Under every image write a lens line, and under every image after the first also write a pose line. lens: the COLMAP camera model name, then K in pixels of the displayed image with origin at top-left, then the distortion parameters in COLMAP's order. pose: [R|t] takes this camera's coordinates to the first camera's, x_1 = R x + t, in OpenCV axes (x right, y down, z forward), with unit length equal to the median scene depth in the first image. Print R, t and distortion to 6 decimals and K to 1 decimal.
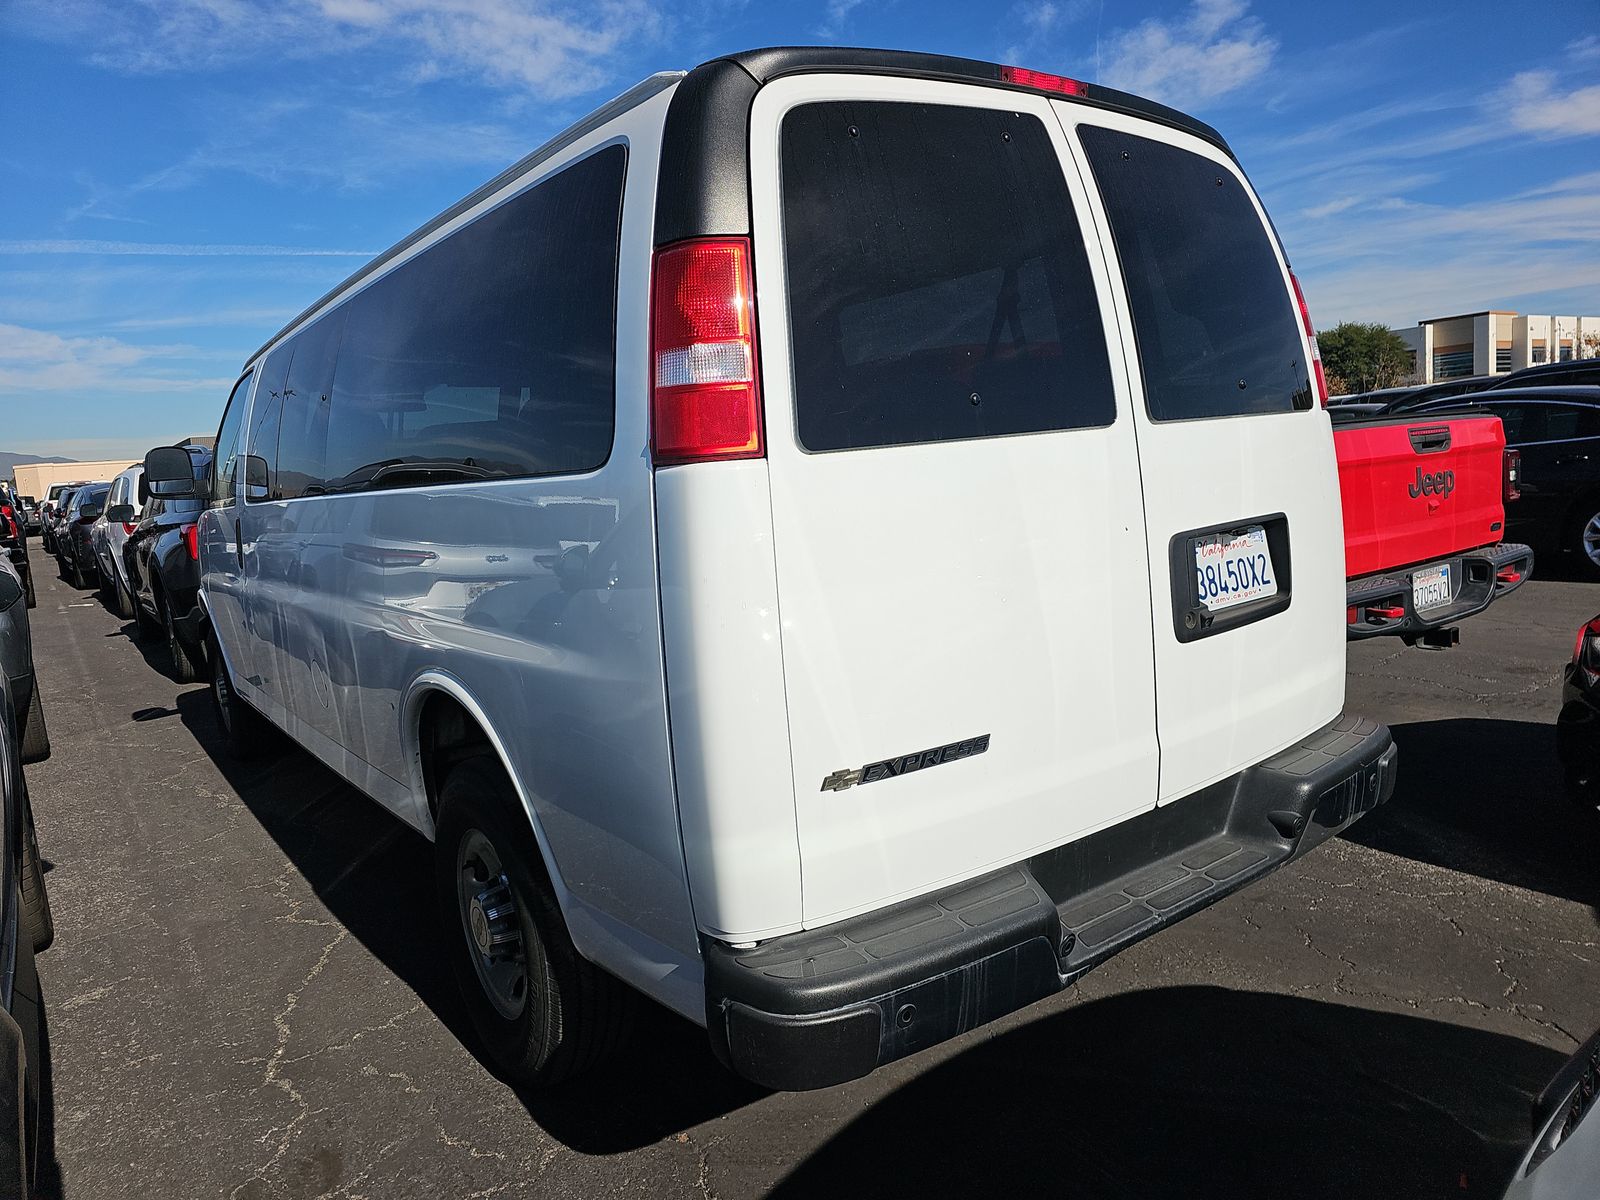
lens RADIAL K [[1082.1, 0, 799.0], [0, 1082.1, 597.4], [0, 0, 1]] dist [0.013195, 0.002735]
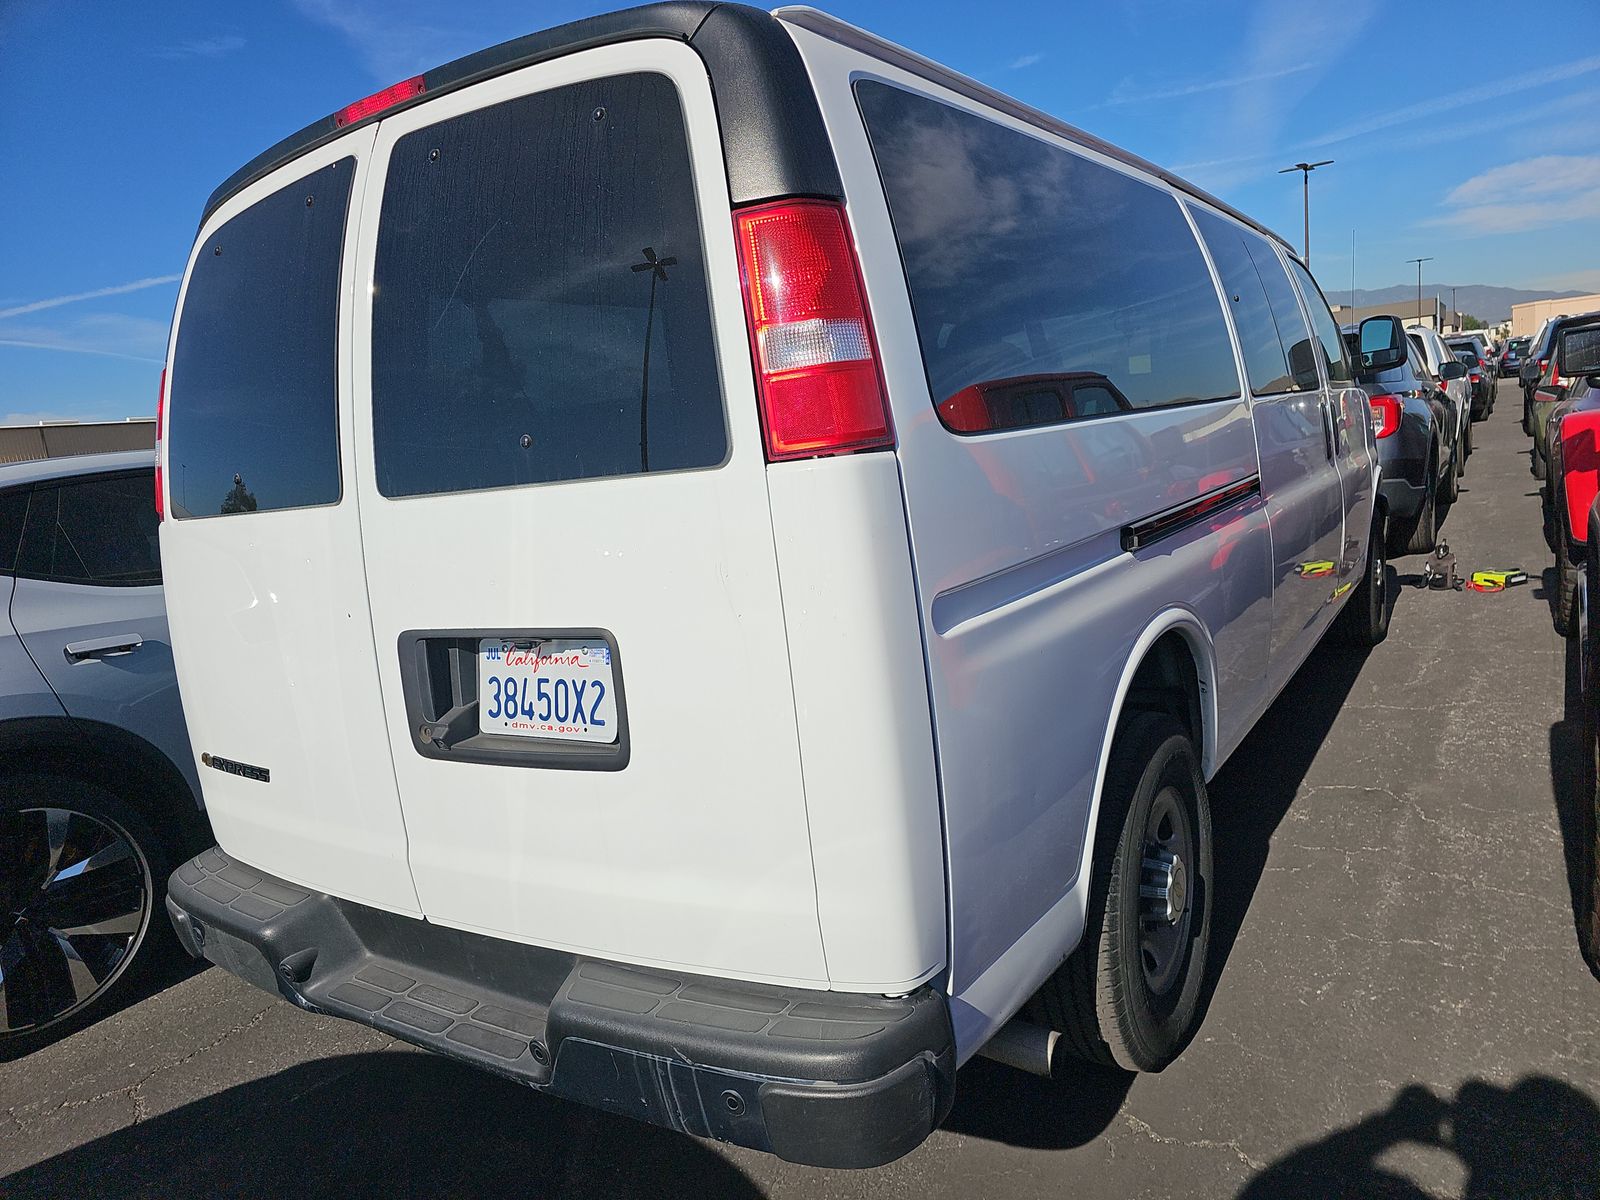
lens RADIAL K [[1082.1, 0, 802.6], [0, 1082.1, 602.3], [0, 0, 1]] dist [0.013195, 0.002735]
pose [[0.348951, 0.183577, -0.918984, 1.126102], [-0.041947, 0.982703, 0.180377, -0.224846], [0.936202, -0.024394, 0.350616, 0.909873]]
